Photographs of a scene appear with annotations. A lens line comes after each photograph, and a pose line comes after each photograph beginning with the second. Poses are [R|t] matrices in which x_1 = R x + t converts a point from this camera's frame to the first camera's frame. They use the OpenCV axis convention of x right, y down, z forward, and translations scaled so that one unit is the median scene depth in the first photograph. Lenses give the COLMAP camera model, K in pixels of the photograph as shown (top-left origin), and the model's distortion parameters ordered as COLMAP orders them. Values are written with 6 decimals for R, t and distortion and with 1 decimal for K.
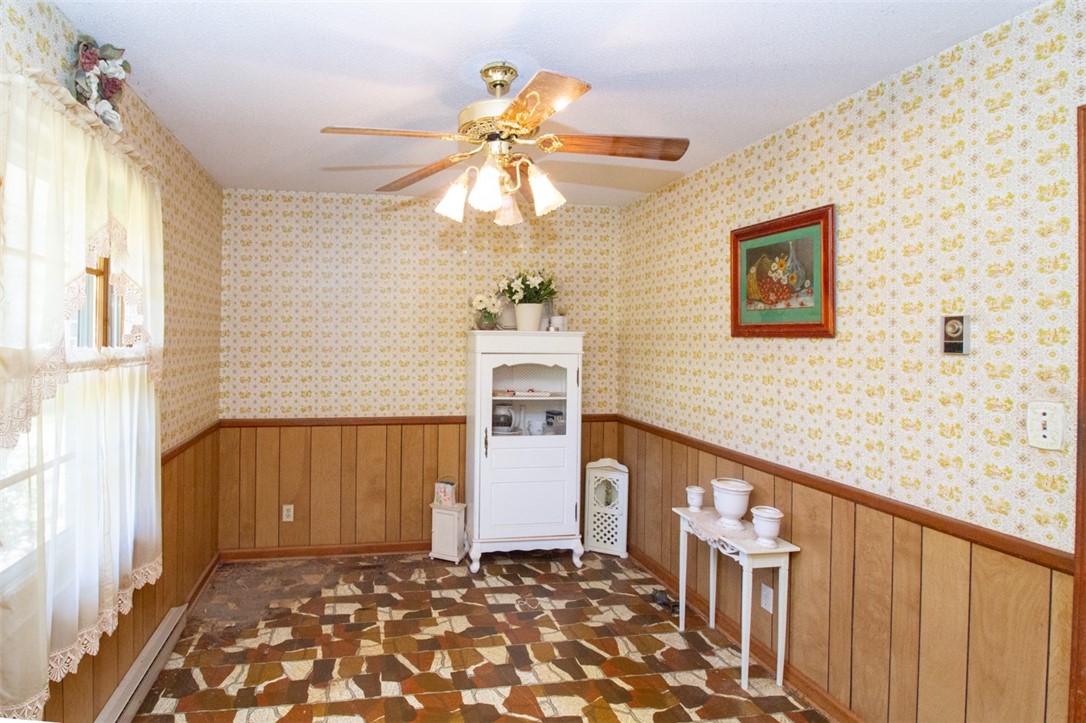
lens RADIAL K [[530.8, 0, 463.5], [0, 530.8, 338.2], [0, 0, 1]] dist [-0.005087, -0.009944]
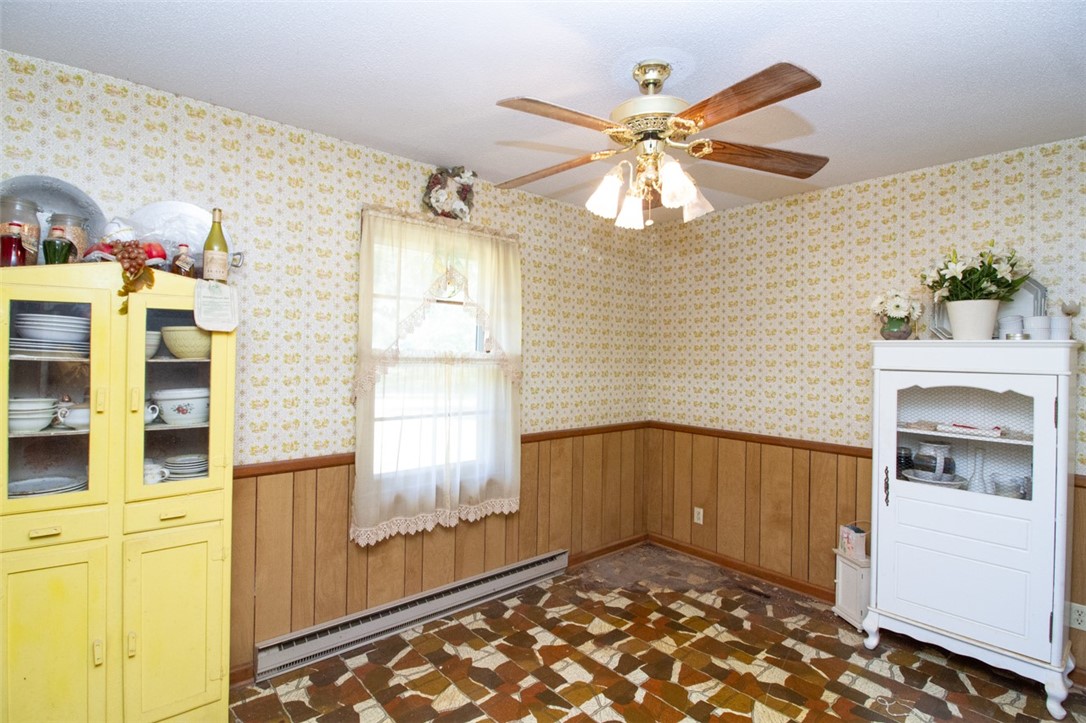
lens RADIAL K [[530.8, 0, 547.9], [0, 530.8, 354.0], [0, 0, 1]] dist [-0.005087, -0.009944]
pose [[0.541884, 0.001046, -0.840452, 0.408378], [-0.011917, 0.999908, -0.006439, 0.015374], [0.840369, 0.013505, 0.541847, 0.164959]]
